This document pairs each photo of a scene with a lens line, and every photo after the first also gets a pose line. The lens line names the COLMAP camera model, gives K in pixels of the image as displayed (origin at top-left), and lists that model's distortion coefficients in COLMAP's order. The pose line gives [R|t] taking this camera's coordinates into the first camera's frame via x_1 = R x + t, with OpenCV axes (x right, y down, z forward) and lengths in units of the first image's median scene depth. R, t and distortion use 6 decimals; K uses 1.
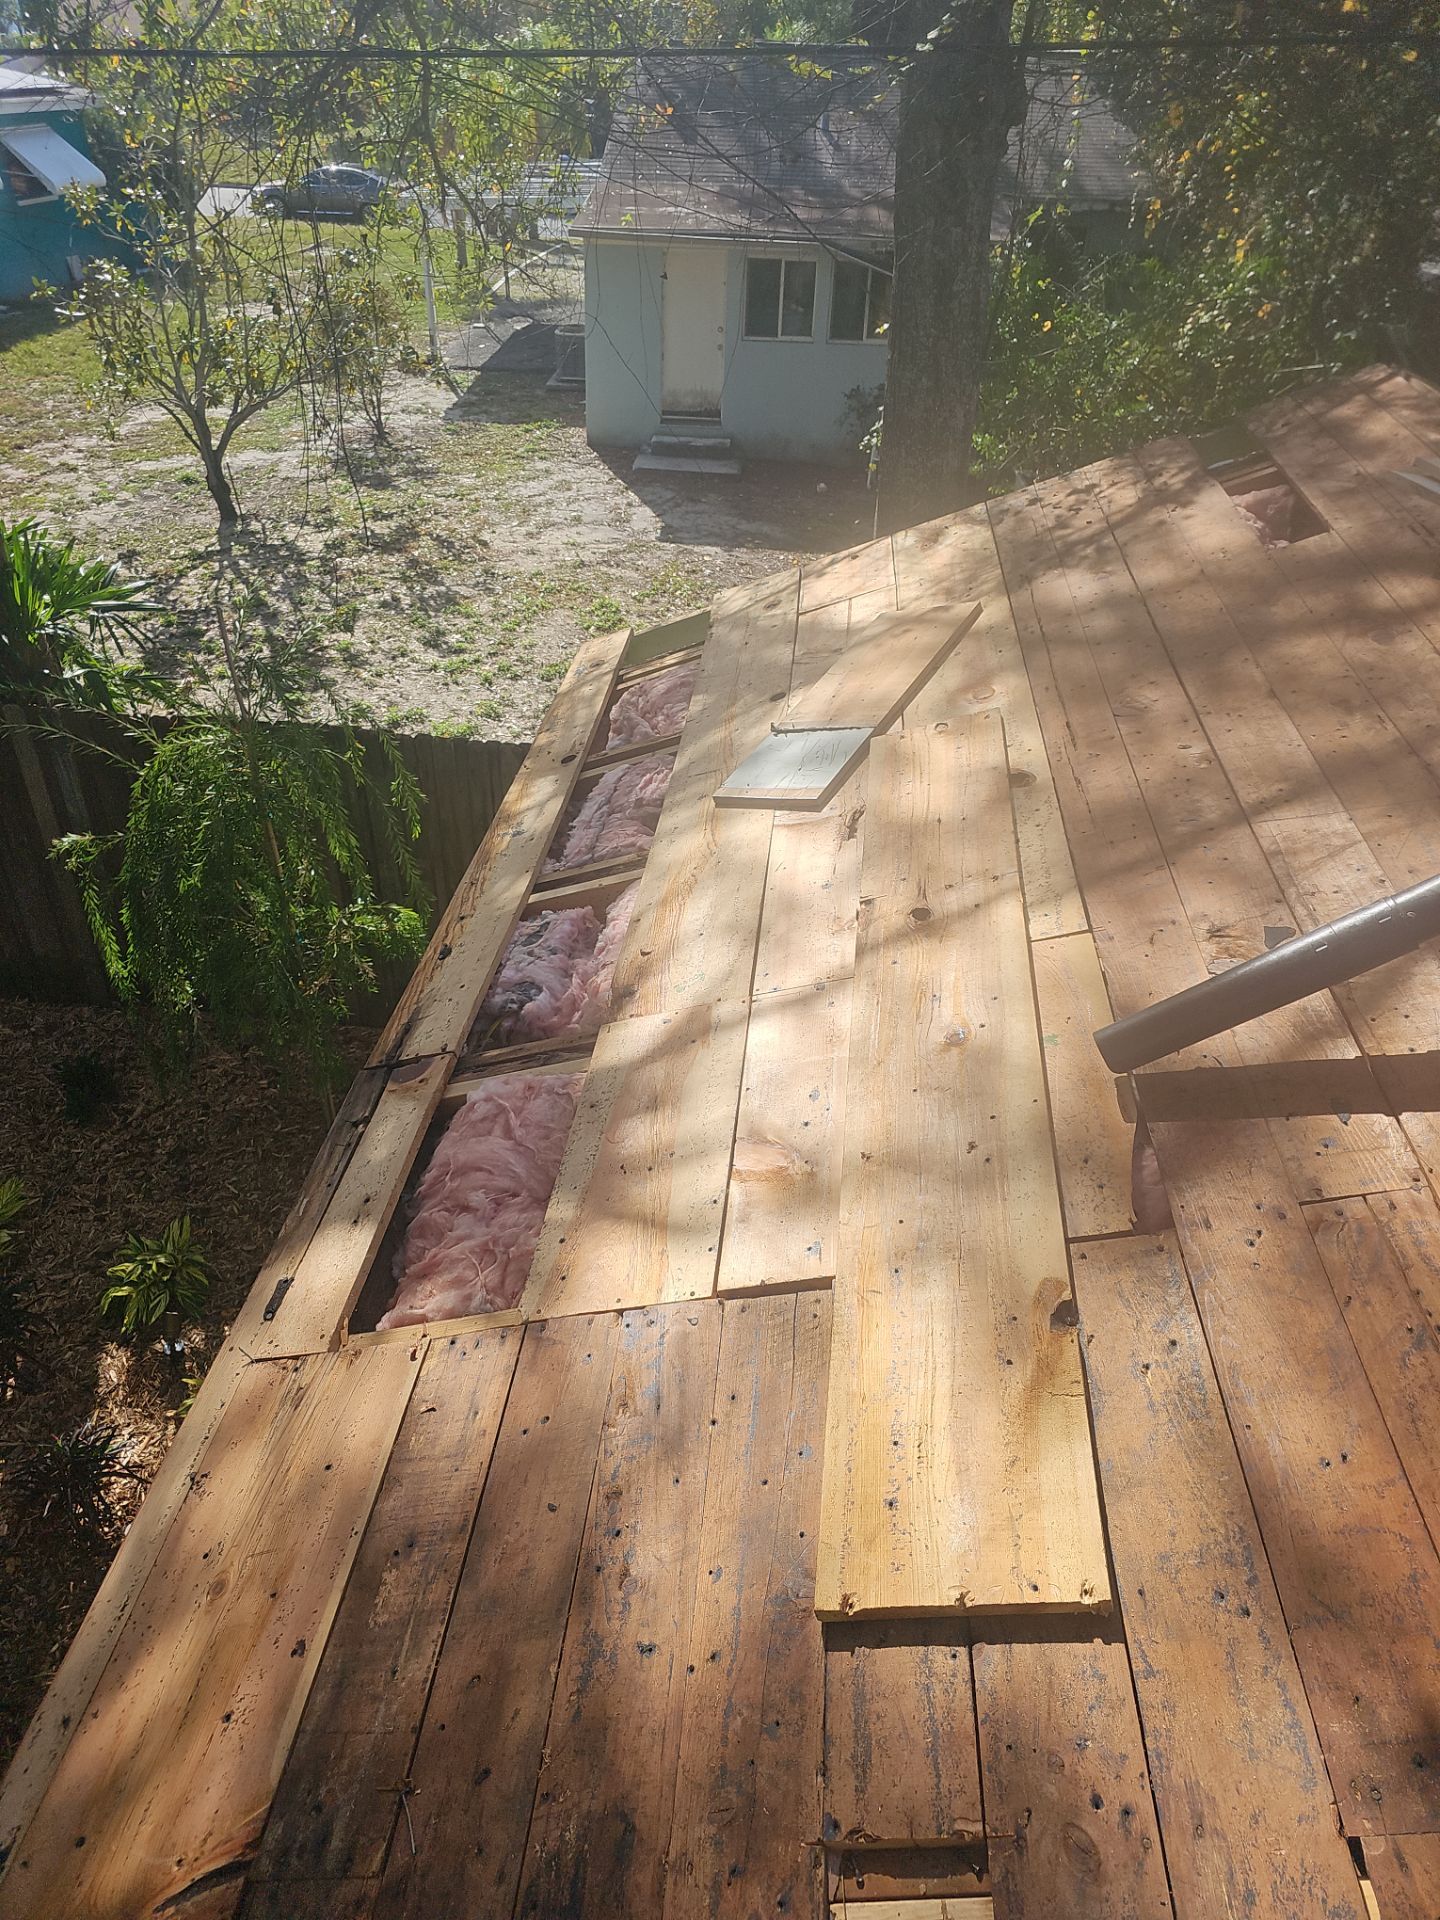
lens RADIAL K [[1229.8, 0, 720.0], [0, 1229.8, 960.0], [0, 0, 1]] dist [0.057652, -0.000159]
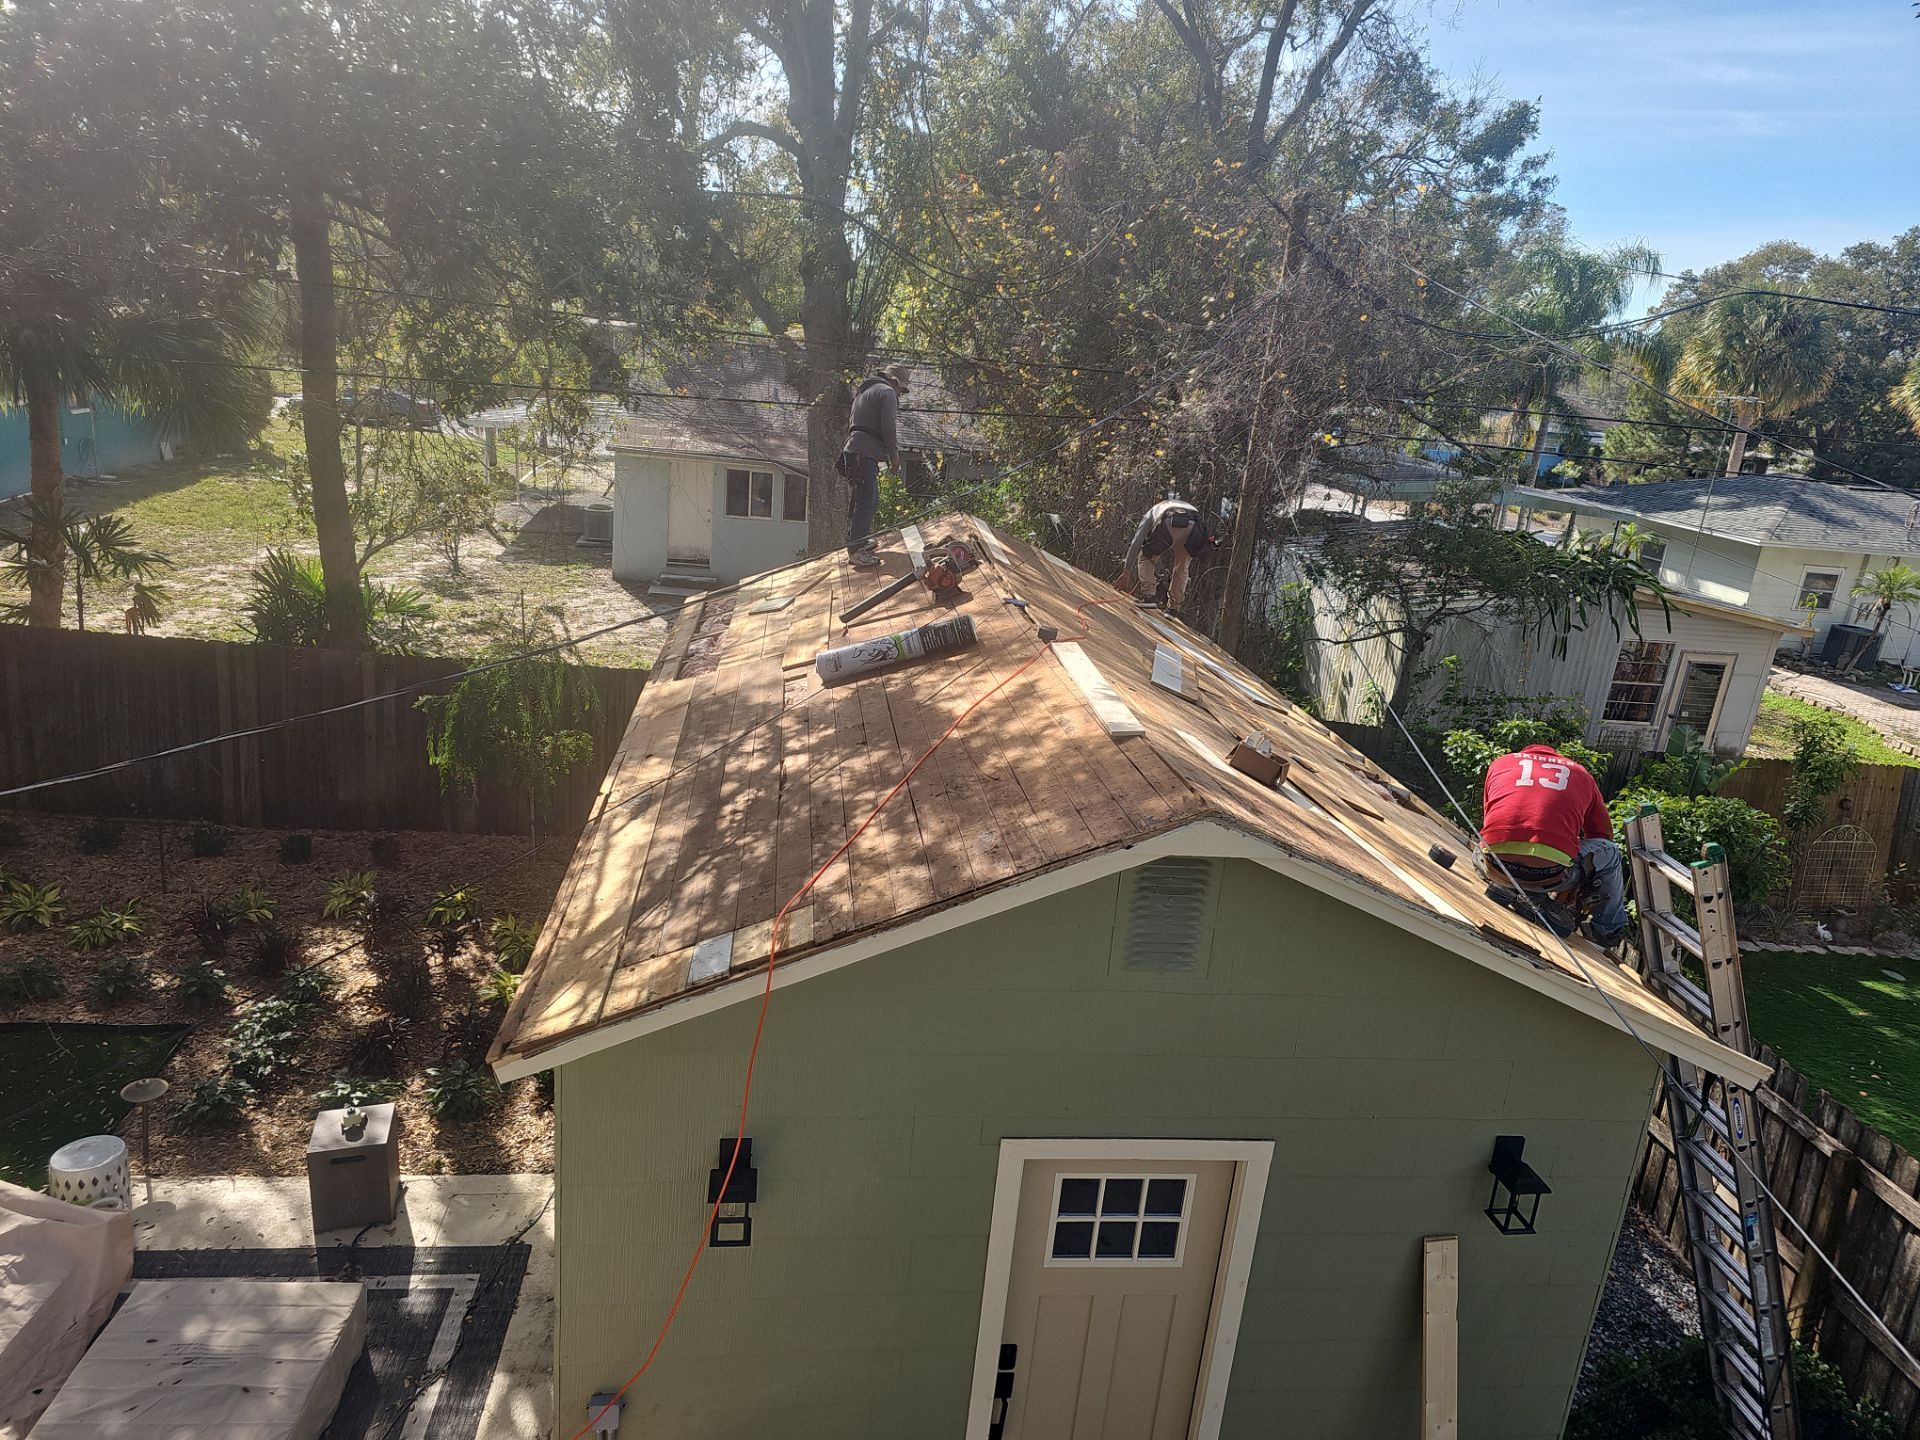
lens RADIAL K [[1229.8, 0, 960.0], [0, 1229.8, 720.0], [0, 0, 1]] dist [0.057652, -0.000159]
pose [[0.975700, -0.001301, 0.219108, -0.032114], [0.069504, 0.950178, -0.303860, 0.197606], [-0.207796, 0.311705, 0.927179, -0.341795]]
